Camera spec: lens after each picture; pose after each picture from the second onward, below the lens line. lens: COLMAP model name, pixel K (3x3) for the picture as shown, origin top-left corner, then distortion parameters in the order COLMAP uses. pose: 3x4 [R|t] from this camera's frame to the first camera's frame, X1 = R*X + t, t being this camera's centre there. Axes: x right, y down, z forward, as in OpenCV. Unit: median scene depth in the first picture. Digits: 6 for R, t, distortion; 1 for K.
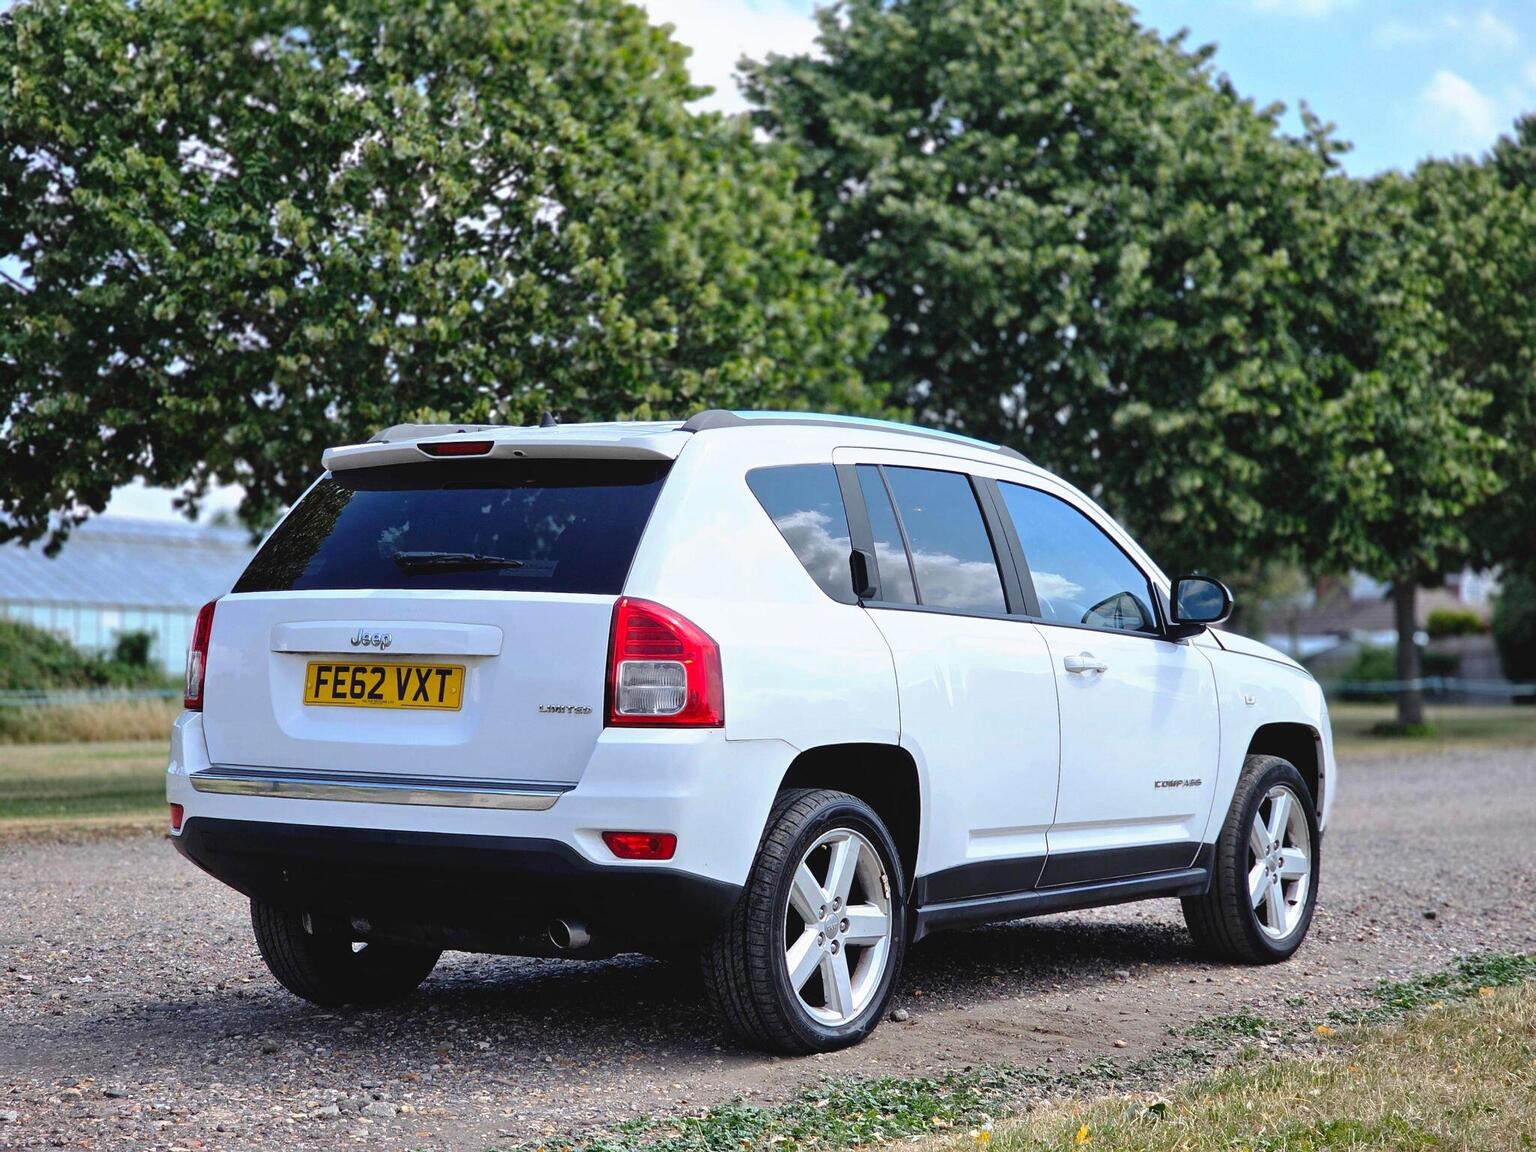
lens RADIAL K [[2912.8, 0, 722.6], [0, 2912.8, 654.2], [0, 0, 1]] dist [-0.036780, 1.055896]
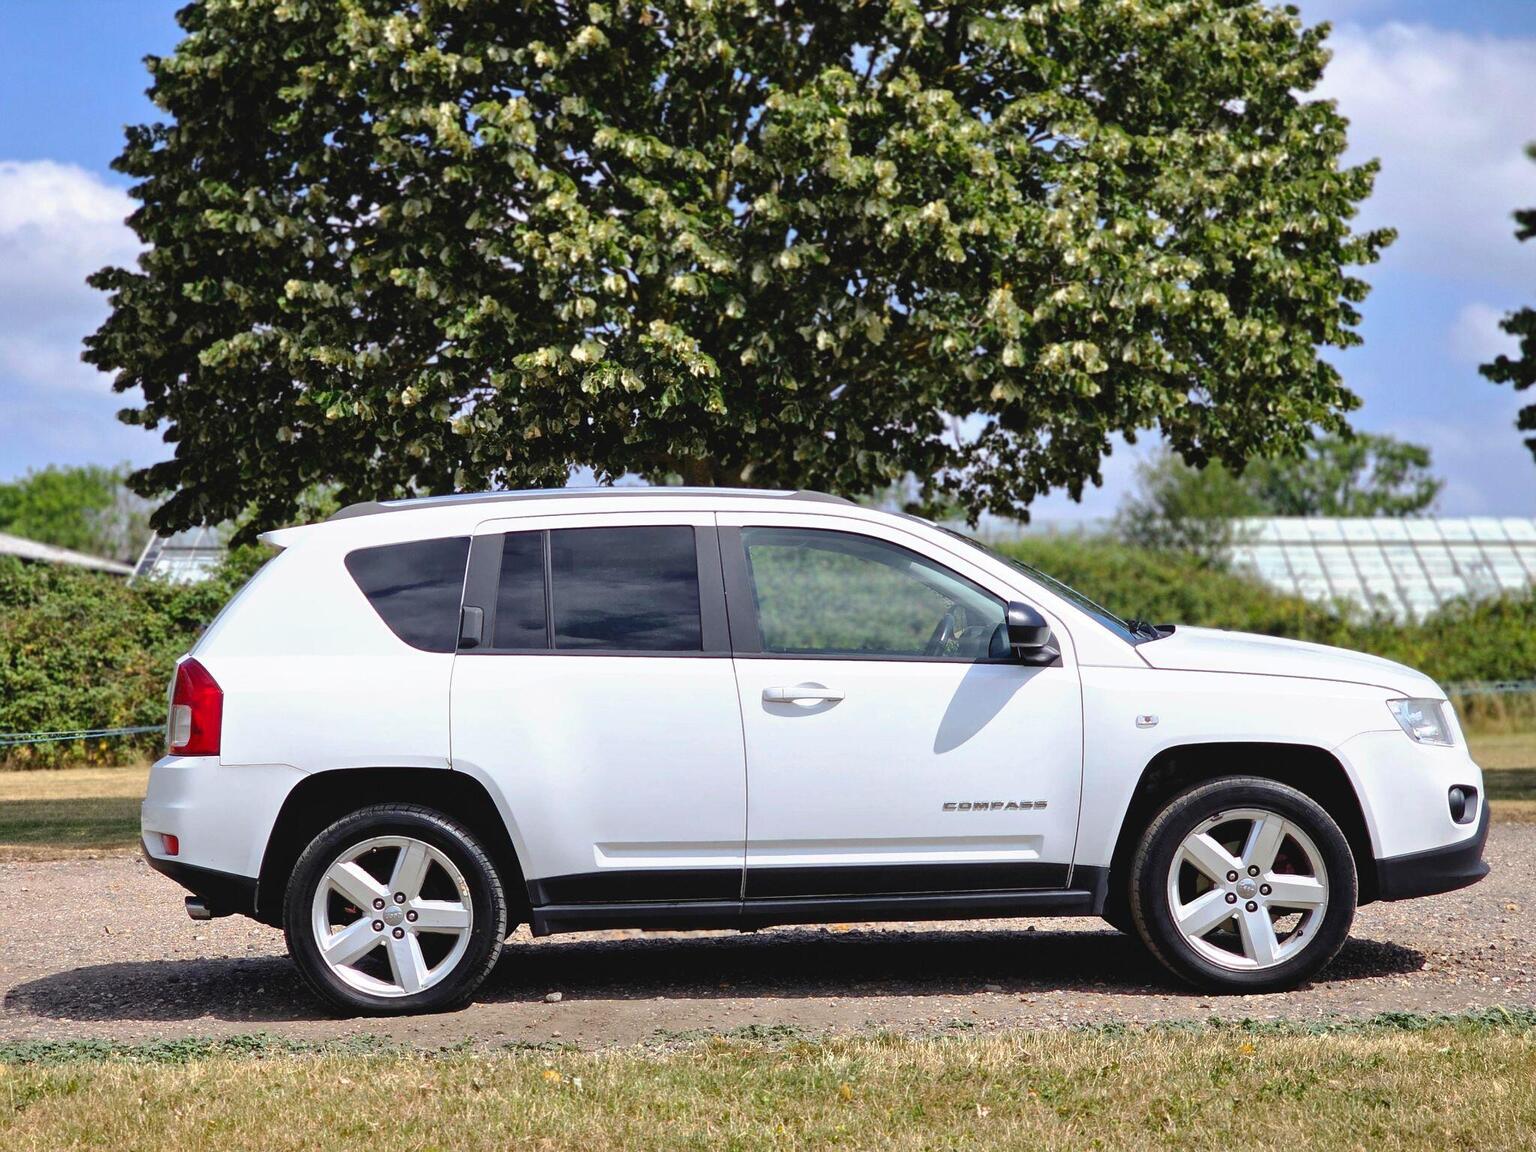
lens RADIAL K [[2992.1, 0, 718.6], [0, 2992.1, 632.3], [0, 0, 1]] dist [-0.015664, 1.248025]
pose [[0.570179, -0.022183, -0.821221, 0.951288], [0.028086, 0.999577, -0.007501, -0.010896], [0.821040, -0.018788, 0.570561, 0.320281]]
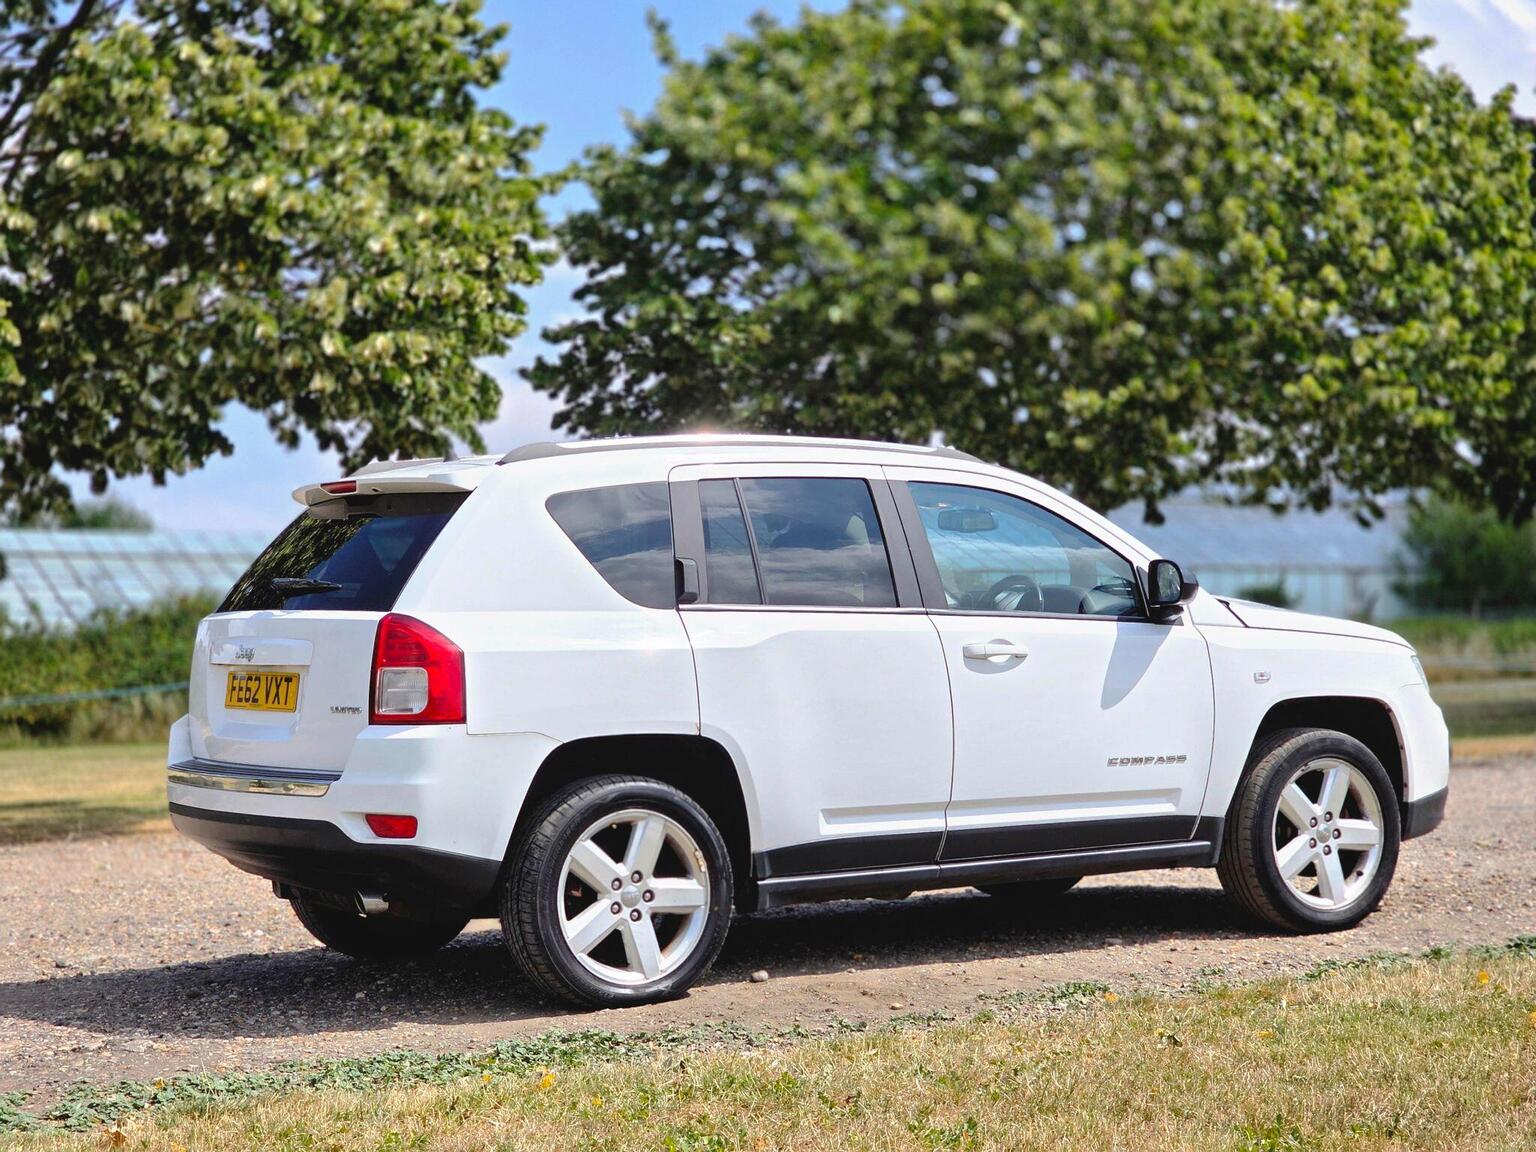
lens RADIAL K [[2959.2, 0, 768.0], [0, 2959.2, 576.0], [0, 0, 1]] dist [-0.040512, 0.668016]
pose [[0.921086, -0.035886, -0.387703, 0.436675], [0.031651, 0.999349, -0.017304, -0.007192], [0.388071, 0.003667, 0.921622, -0.026577]]
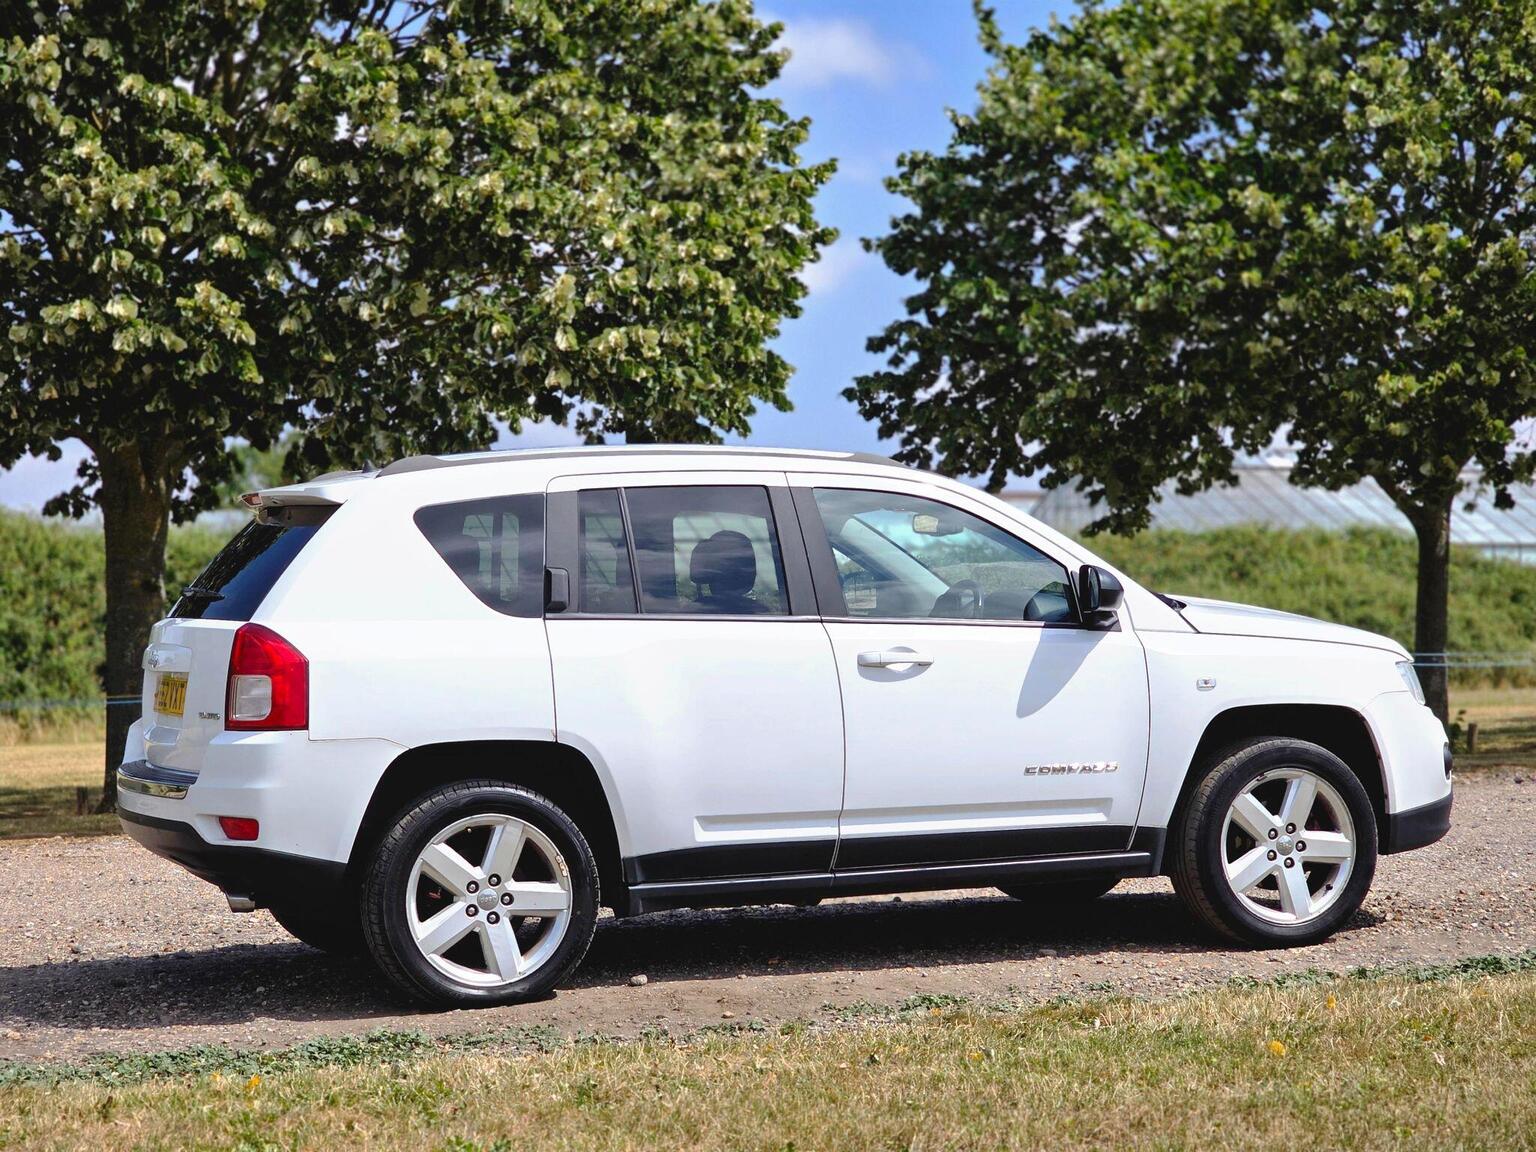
lens RADIAL K [[2959.2, 0, 768.0], [0, 2959.2, 576.0], [0, 0, 1]] dist [-0.040512, 0.668016]
pose [[0.839180, -0.031034, -0.542967, 0.626707], [0.027453, 0.999515, -0.014698, -0.011151], [0.543160, -0.002572, 0.839625, 0.068383]]
